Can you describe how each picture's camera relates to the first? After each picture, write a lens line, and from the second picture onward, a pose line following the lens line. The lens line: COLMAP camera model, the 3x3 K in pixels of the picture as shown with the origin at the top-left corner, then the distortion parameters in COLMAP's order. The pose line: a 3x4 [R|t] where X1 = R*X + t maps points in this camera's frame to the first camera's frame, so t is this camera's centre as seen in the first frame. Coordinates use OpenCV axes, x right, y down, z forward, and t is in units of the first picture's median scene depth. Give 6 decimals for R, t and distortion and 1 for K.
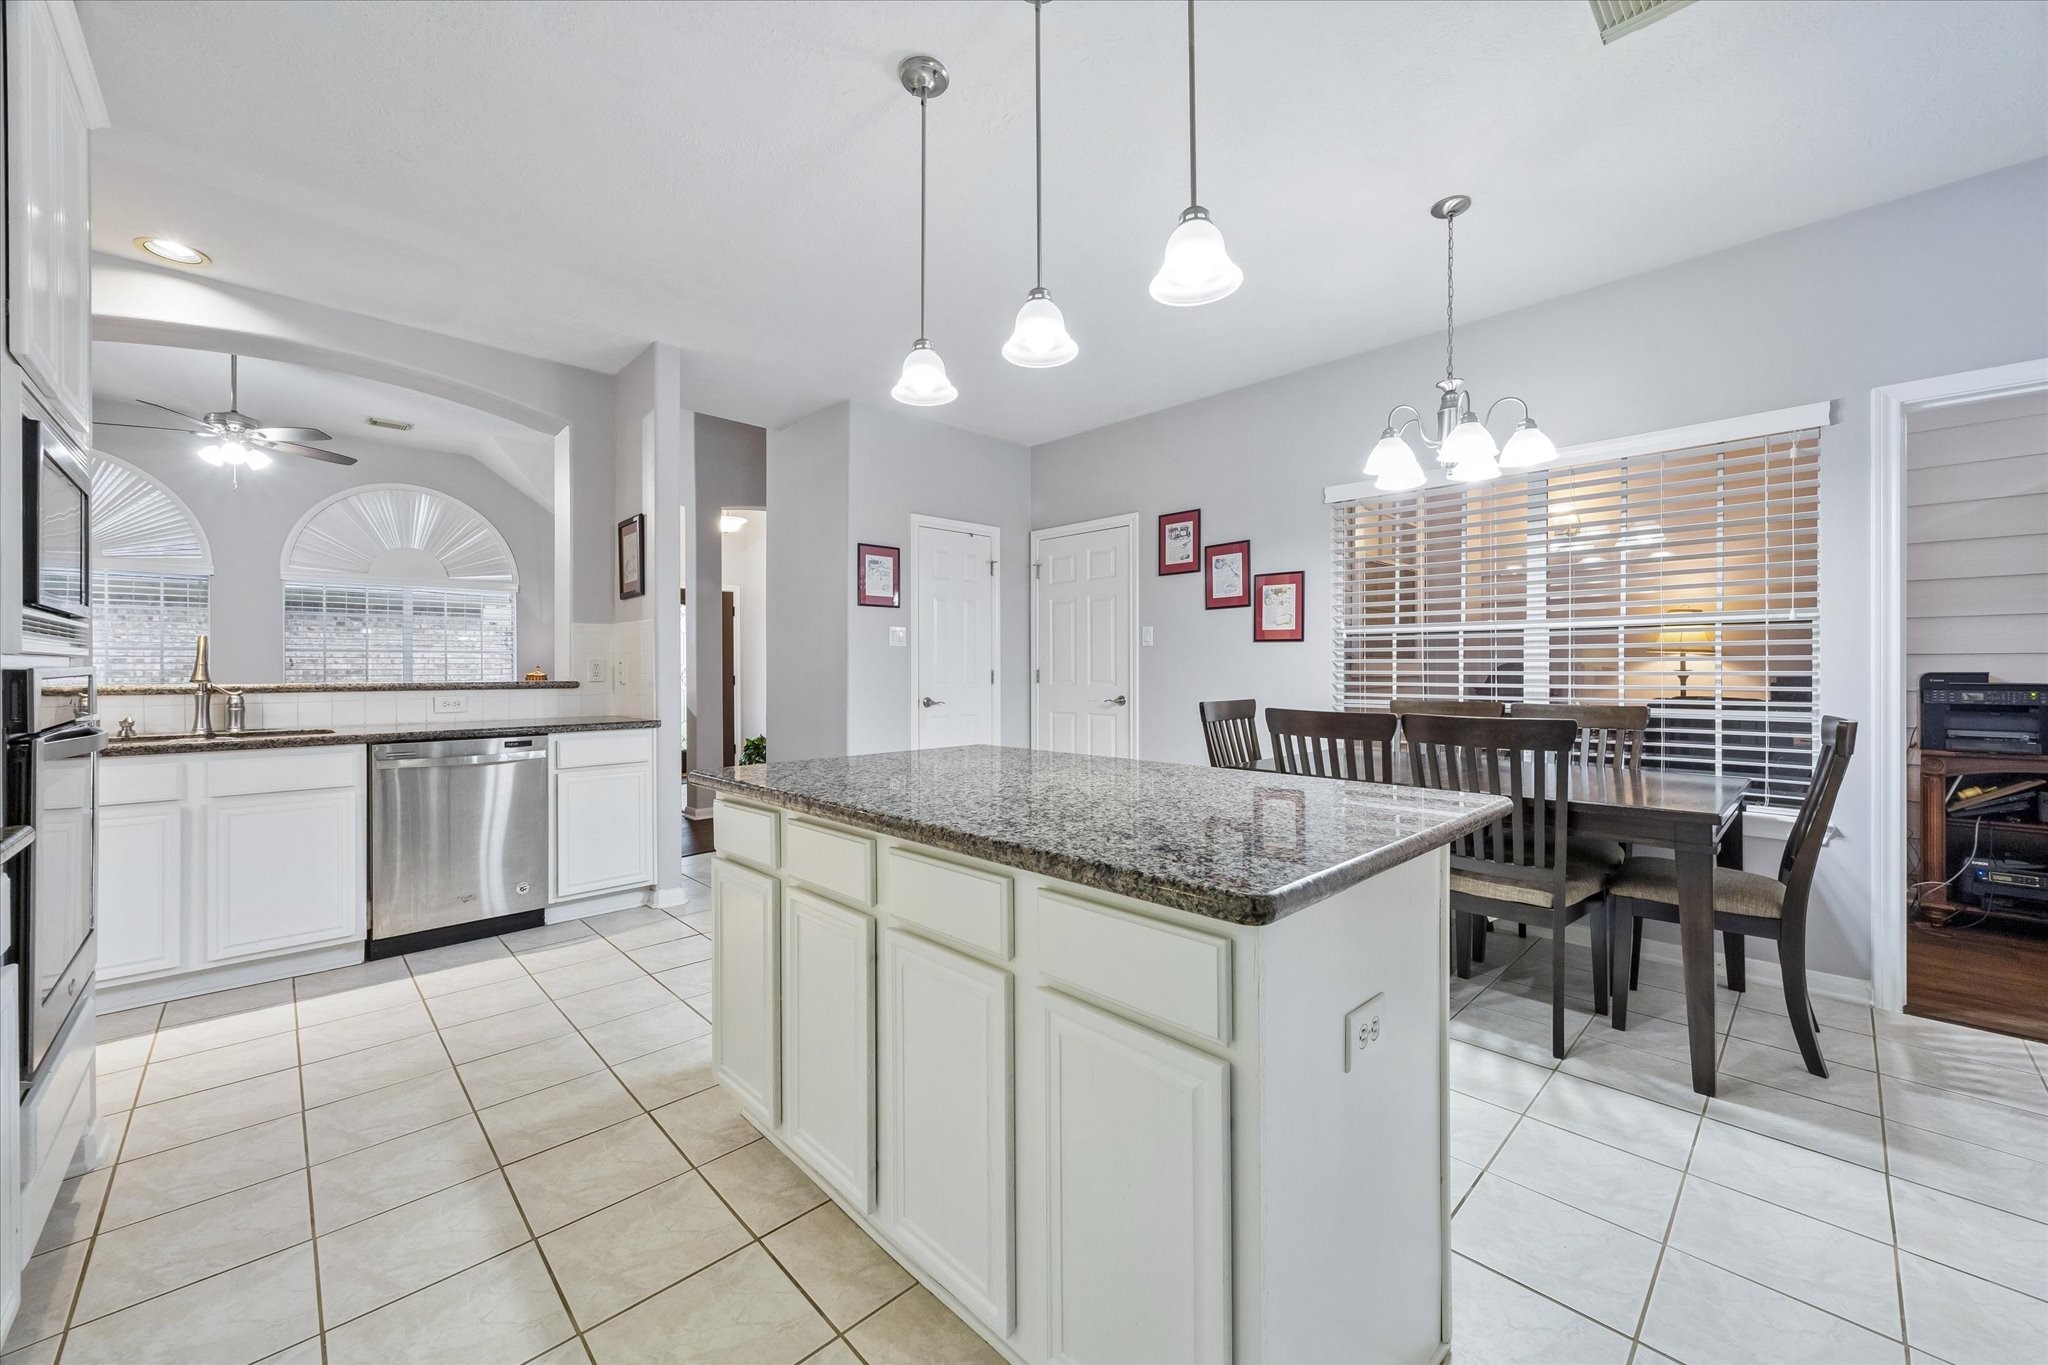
lens RADIAL K [[781.0, 0, 1029.6], [0, 781.0, 669.0], [0, 0, 1]] dist [0.002783, -0.000096]
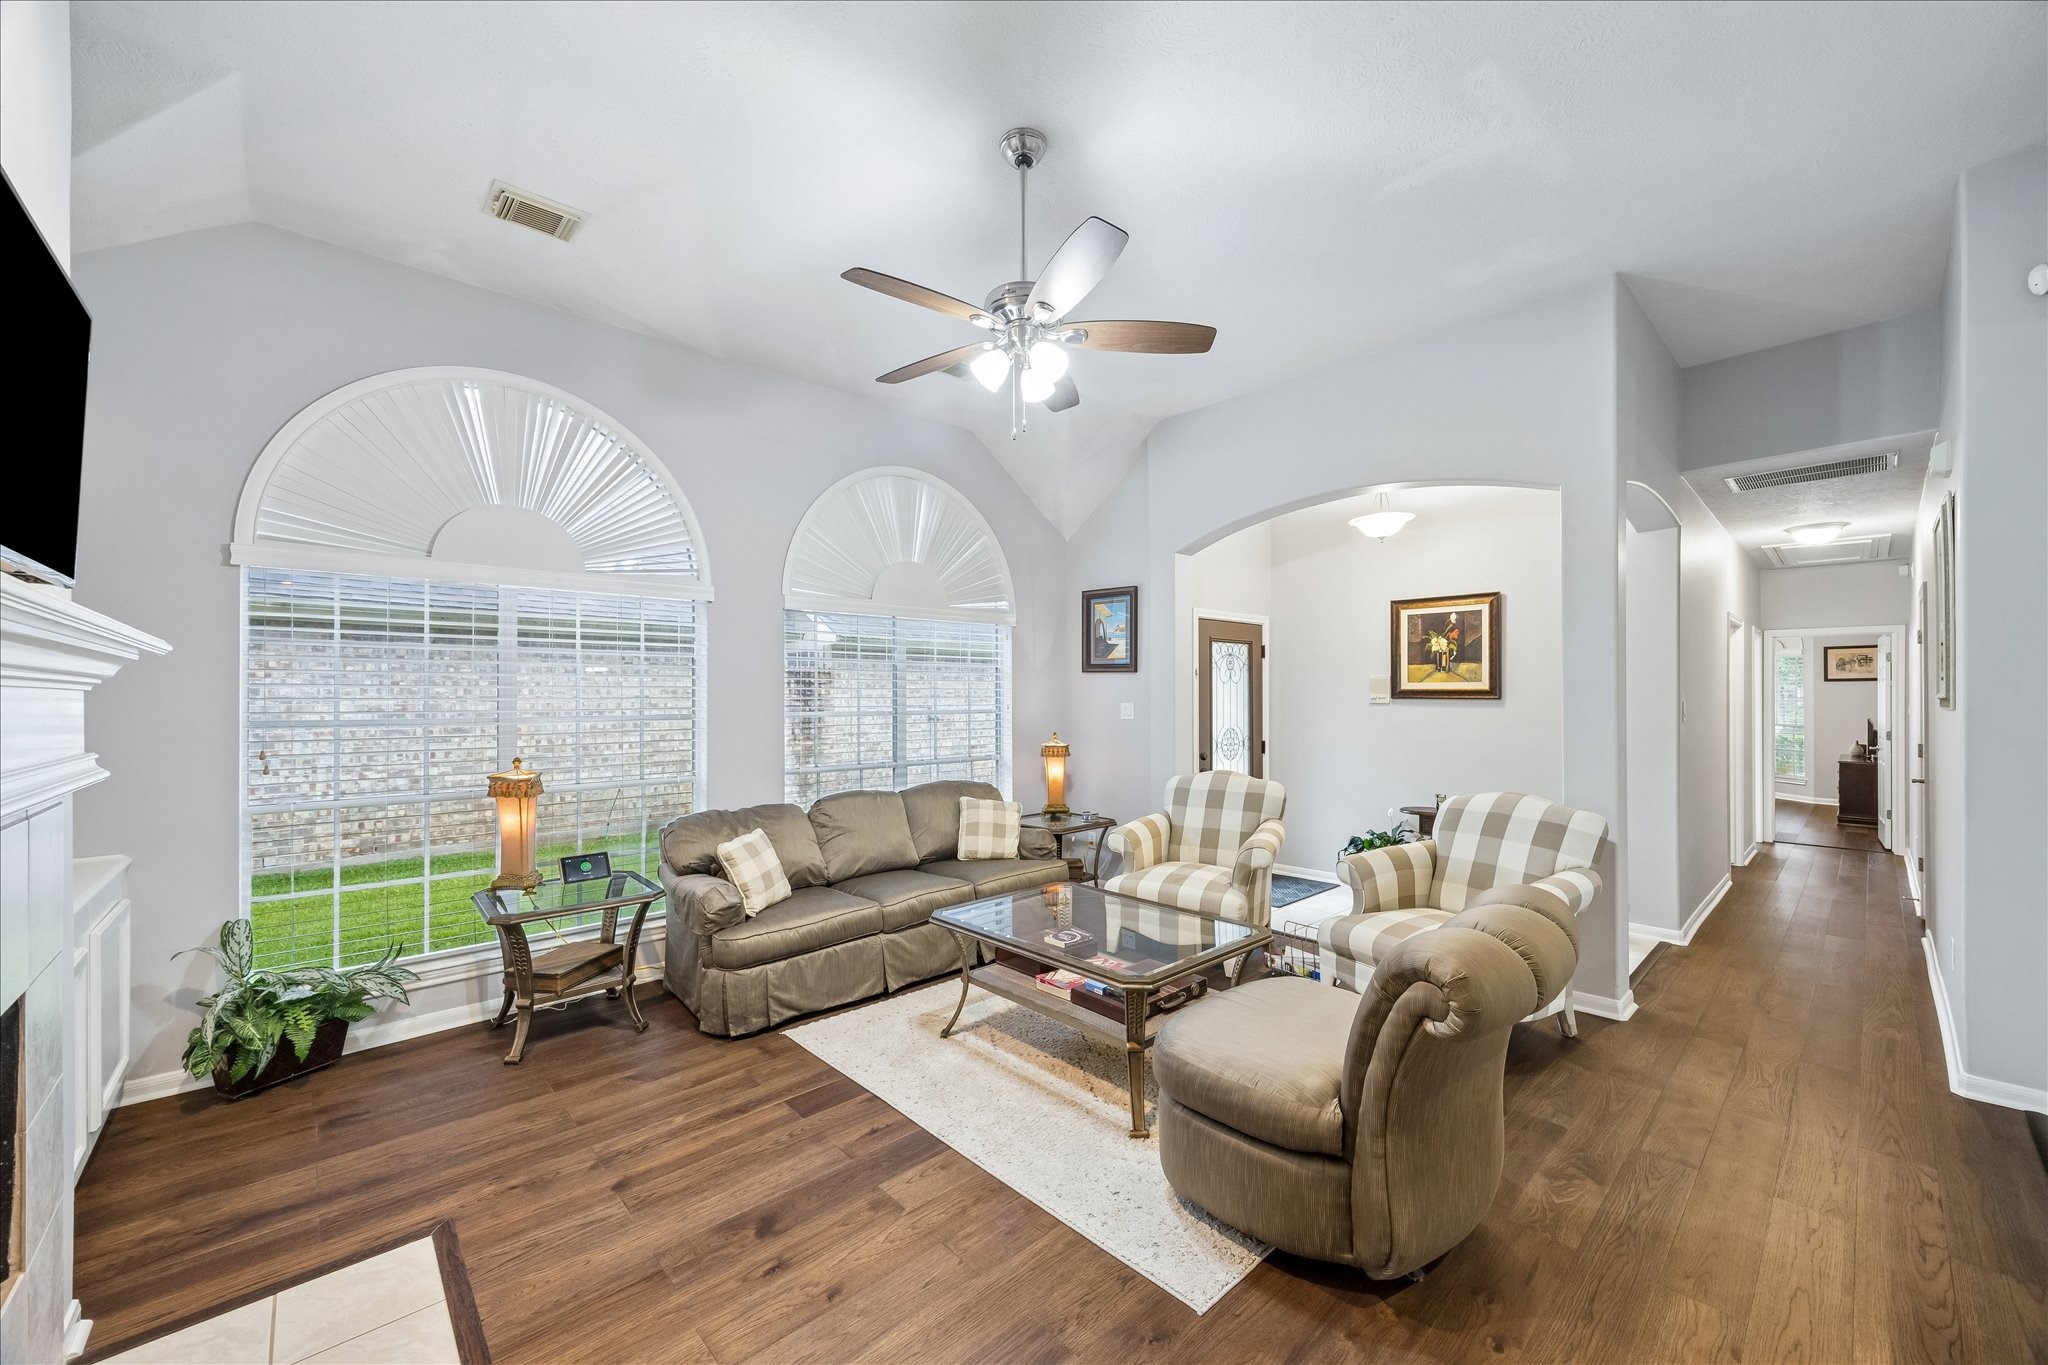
lens RADIAL K [[781.0, 0, 1050.8], [0, 781.0, 697.5], [0, 0, 1]] dist [0.002783, -0.000096]
pose [[0.999864, 0.000849, -0.016489, -1.355328], [-0.000876, 0.999998, -0.001594, -0.072852], [0.016488, 0.001608, 0.999863, 0.655473]]
